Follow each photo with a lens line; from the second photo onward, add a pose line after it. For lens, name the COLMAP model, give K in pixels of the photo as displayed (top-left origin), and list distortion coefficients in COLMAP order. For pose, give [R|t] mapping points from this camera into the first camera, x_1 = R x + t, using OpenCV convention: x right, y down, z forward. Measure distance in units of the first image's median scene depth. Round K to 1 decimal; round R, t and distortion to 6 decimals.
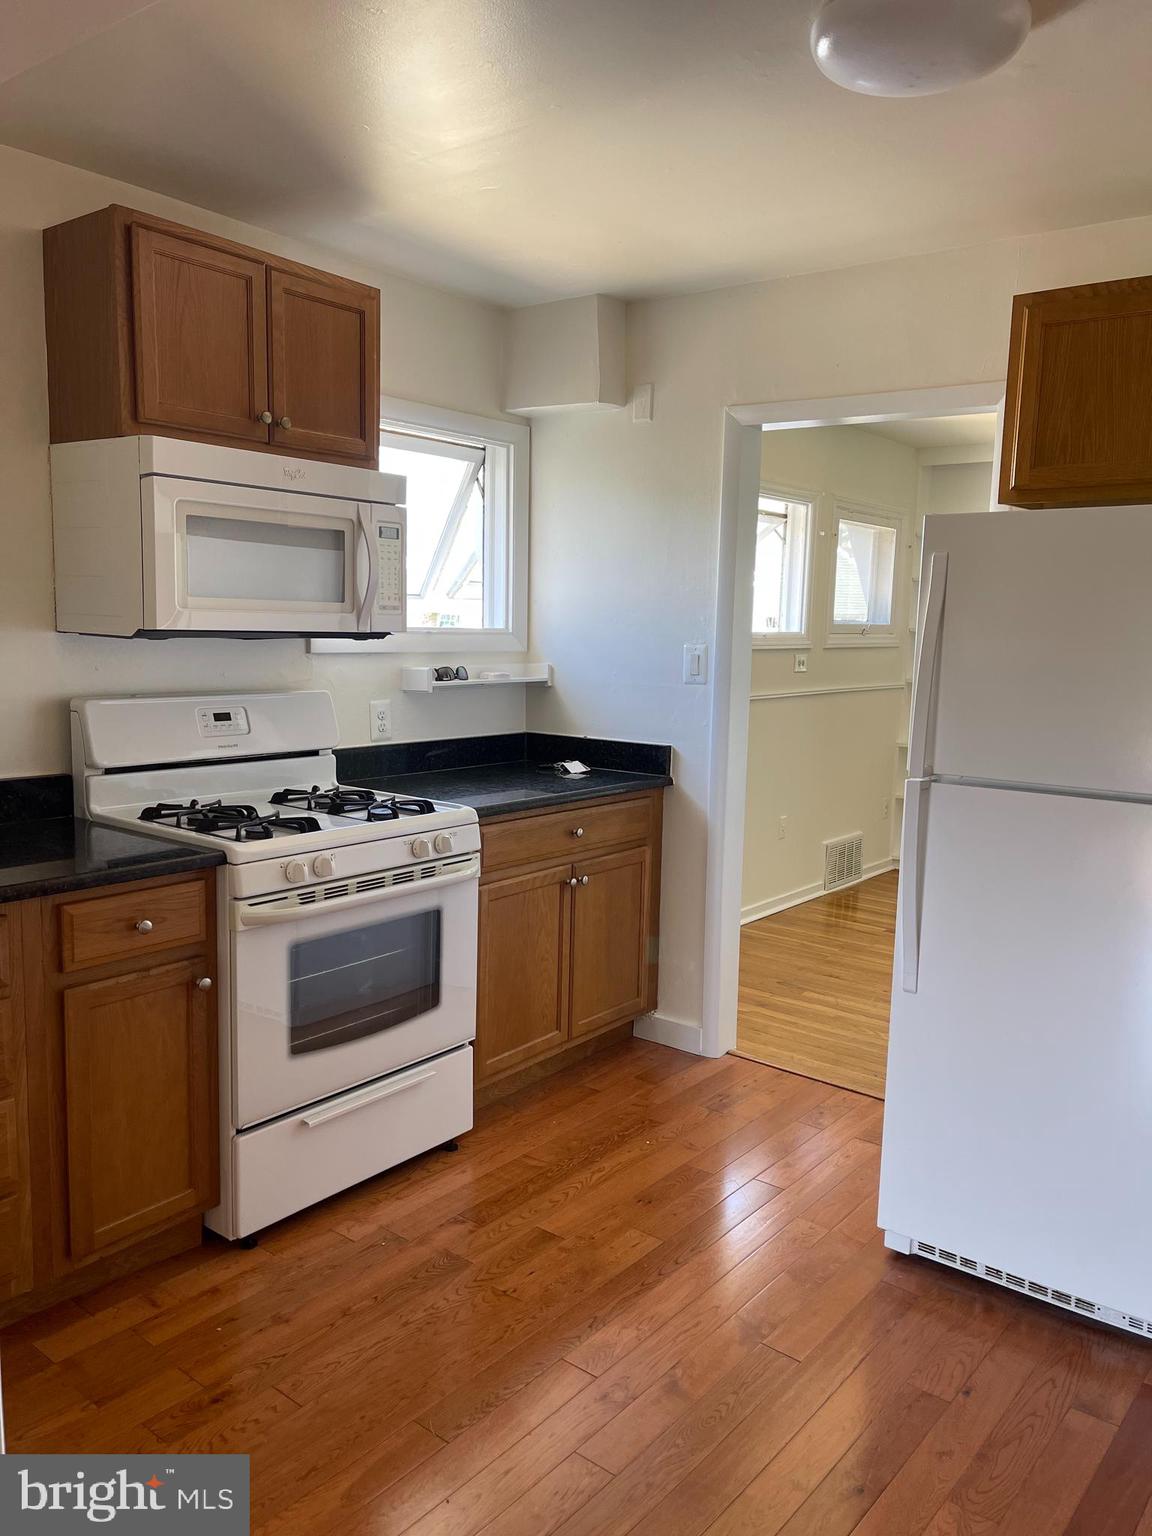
lens RADIAL K [[1165.8, 0, 576.2], [0, 1165.8, 777.8], [0, 0, 1]] dist [0.061636, -0.107351]
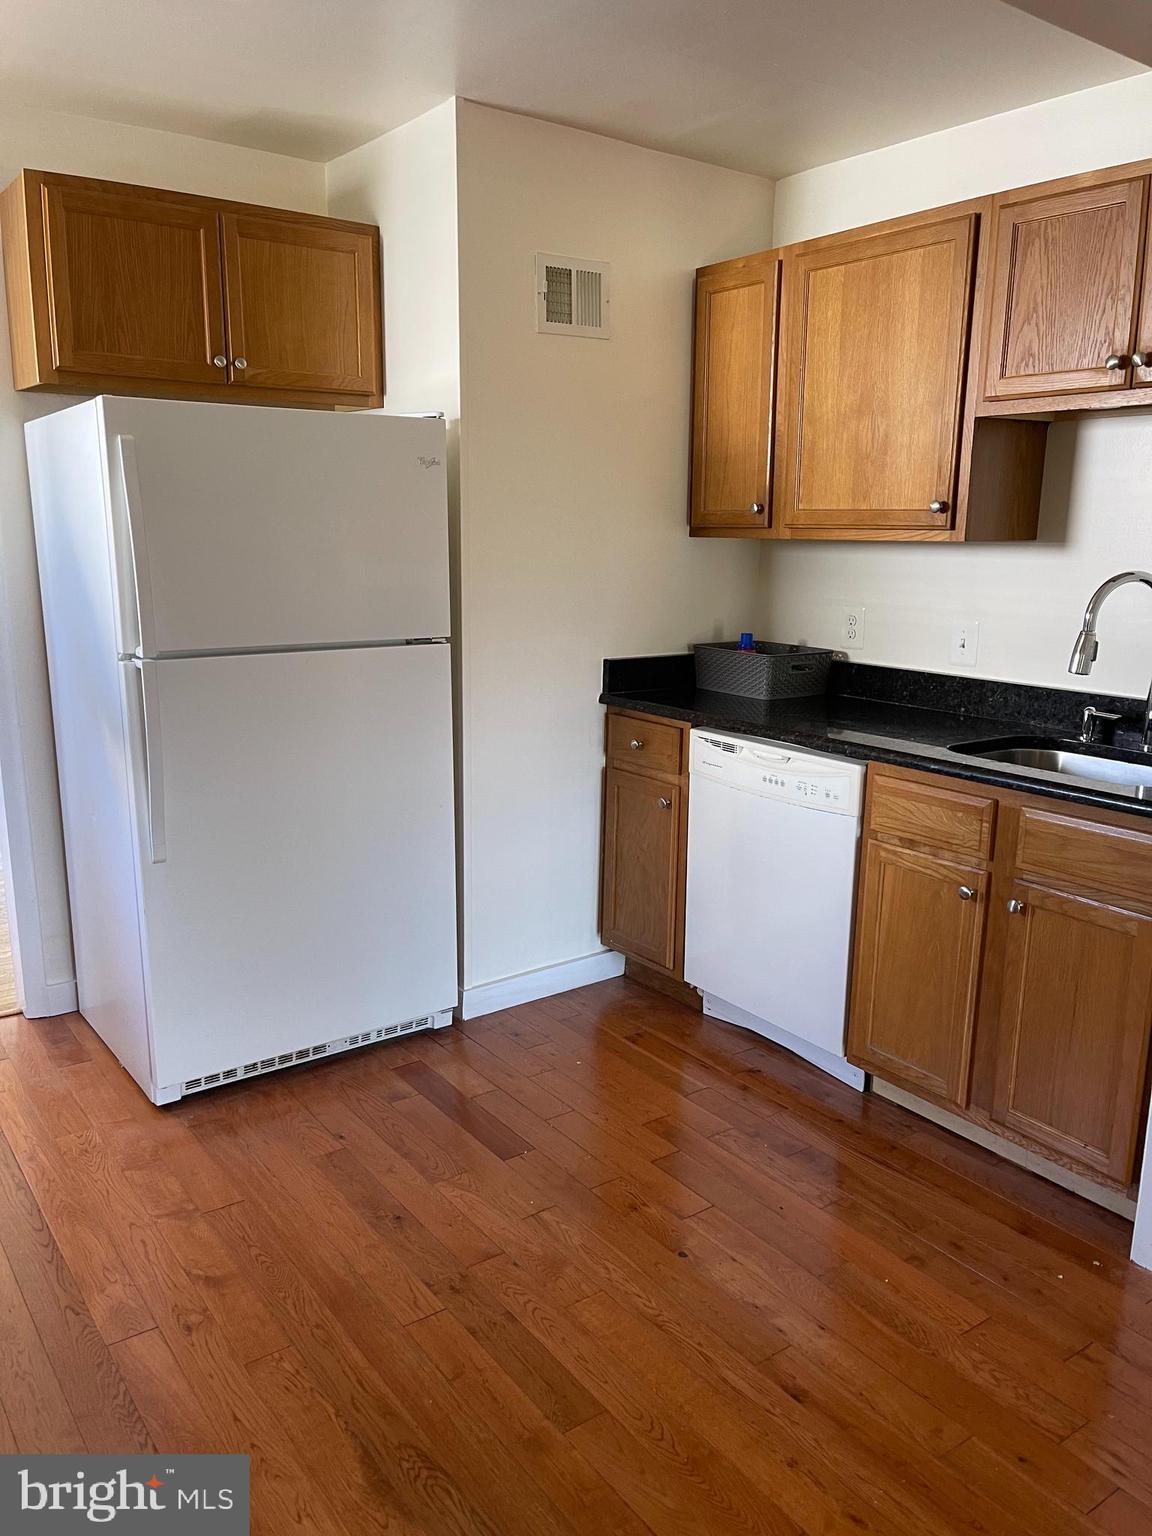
lens RADIAL K [[1165.8, 0, 576.2], [0, 1165.8, 777.8], [0, 0, 1]] dist [0.061636, -0.107351]
pose [[0.268722, -0.230933, 0.935125, -0.582404], [0.129544, 0.970679, 0.202487, -0.055513], [-0.954467, 0.066727, 0.290758, 0.327563]]
